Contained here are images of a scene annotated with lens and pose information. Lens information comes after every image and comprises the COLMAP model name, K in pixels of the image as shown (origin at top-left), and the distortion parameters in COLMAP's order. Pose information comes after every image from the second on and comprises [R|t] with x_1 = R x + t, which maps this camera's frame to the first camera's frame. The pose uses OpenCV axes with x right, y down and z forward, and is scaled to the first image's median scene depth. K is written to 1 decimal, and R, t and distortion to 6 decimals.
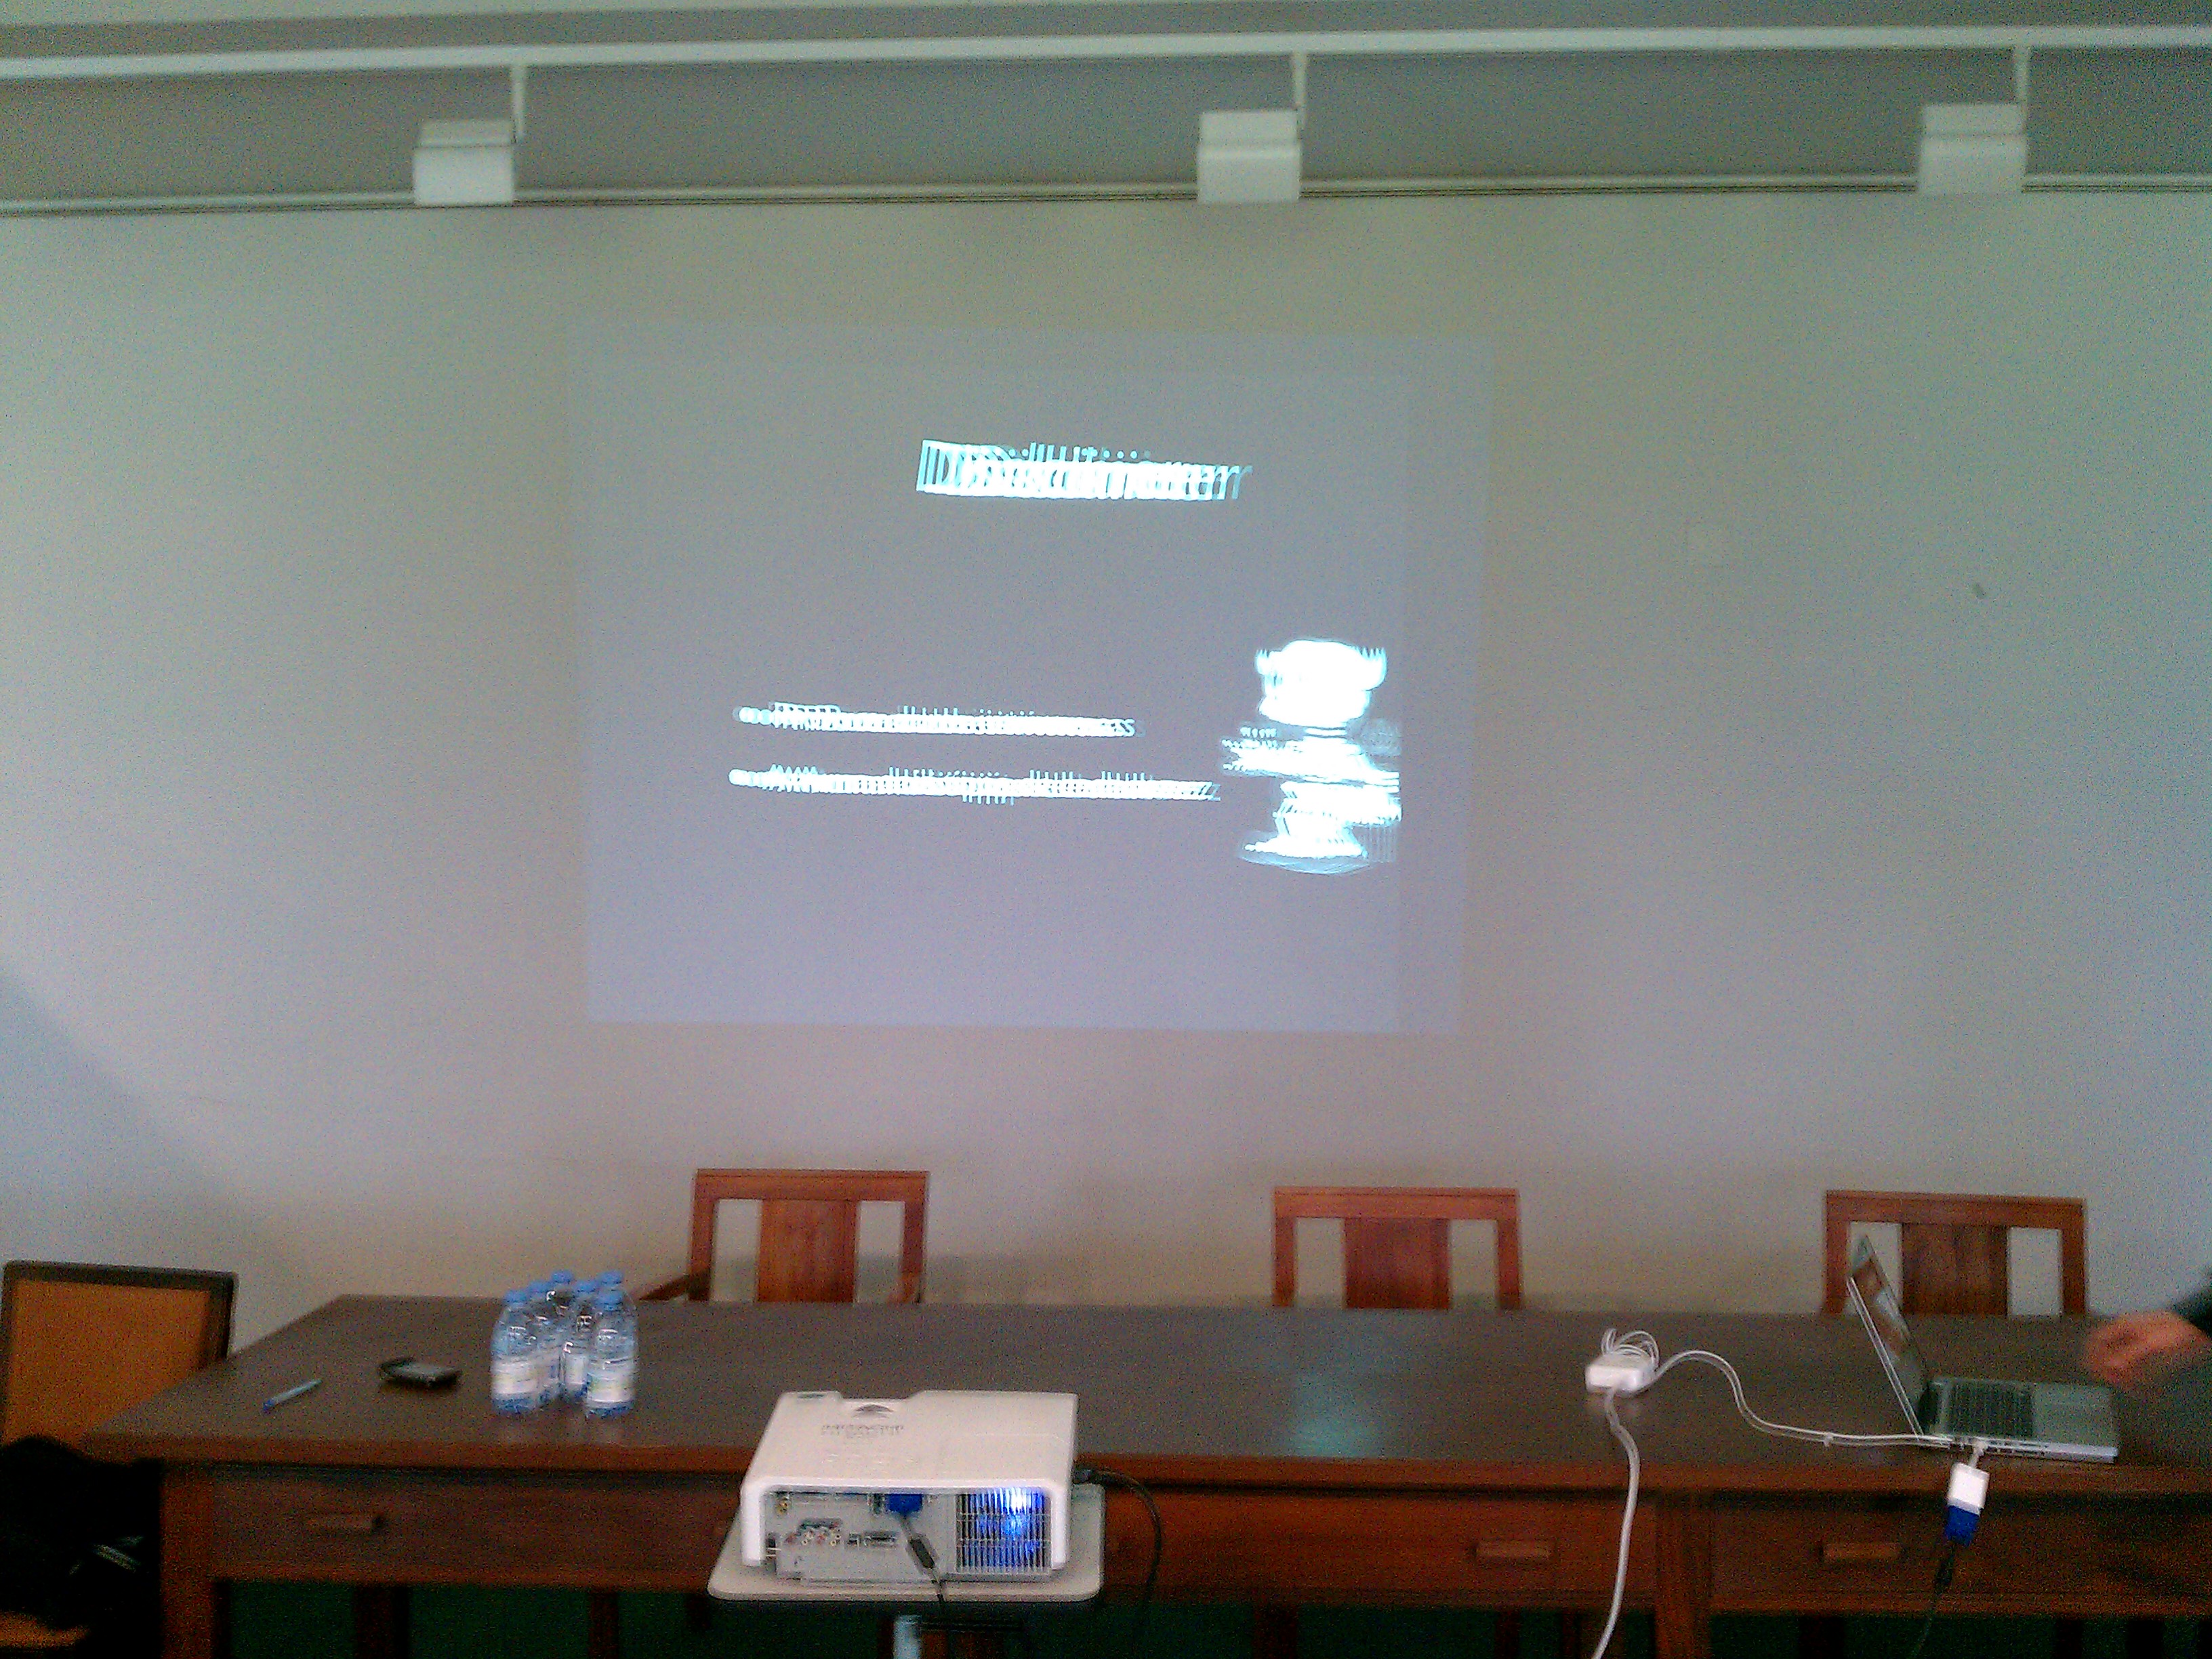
lens RADIAL K [[2390.1, 0, 1102.1], [0, 2390.1, 848.7], [0, 0, 1]] dist [-0.041325, 0.000000]
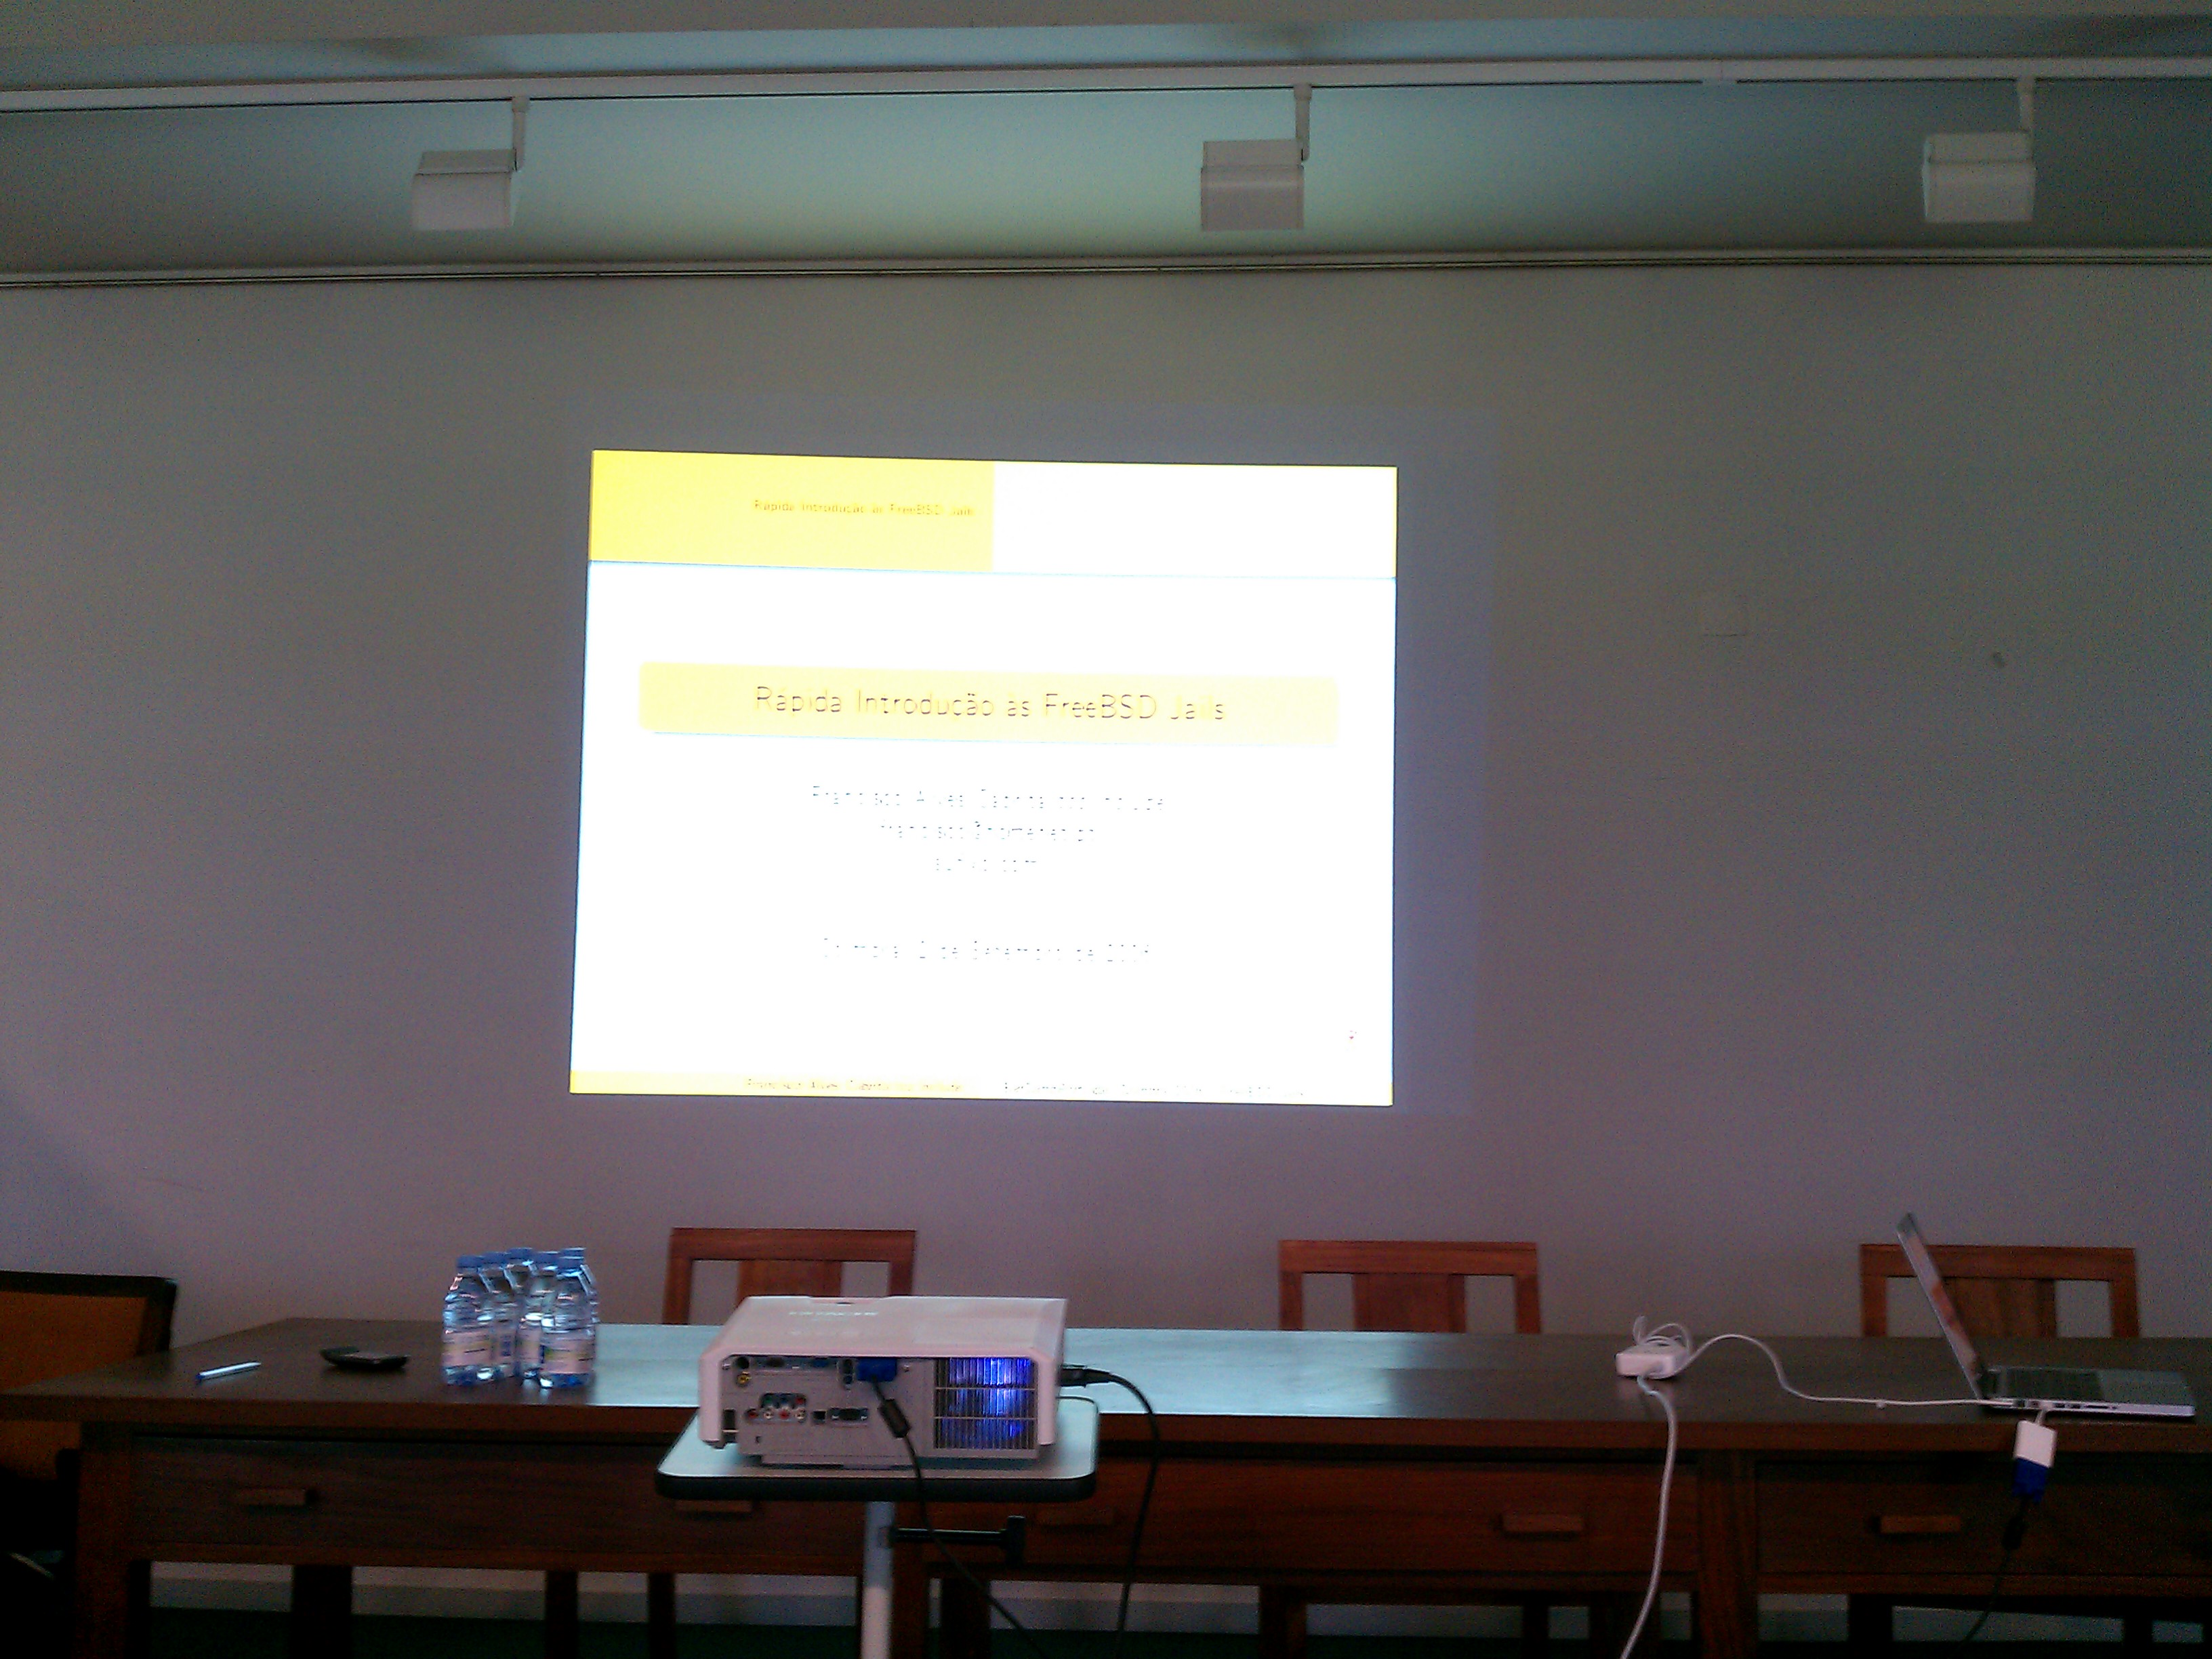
lens RADIAL K [[2396.7, 0, 1102.3], [0, 2396.7, 829.0], [0, 0, 1]] dist [-0.039945, 0.000000]
pose [[0.999989, 0.004632, -0.000805, 0.002182], [-0.004691, 0.994223, -0.107227, 0.127880], [0.000304, 0.107230, 0.994234, 0.054149]]
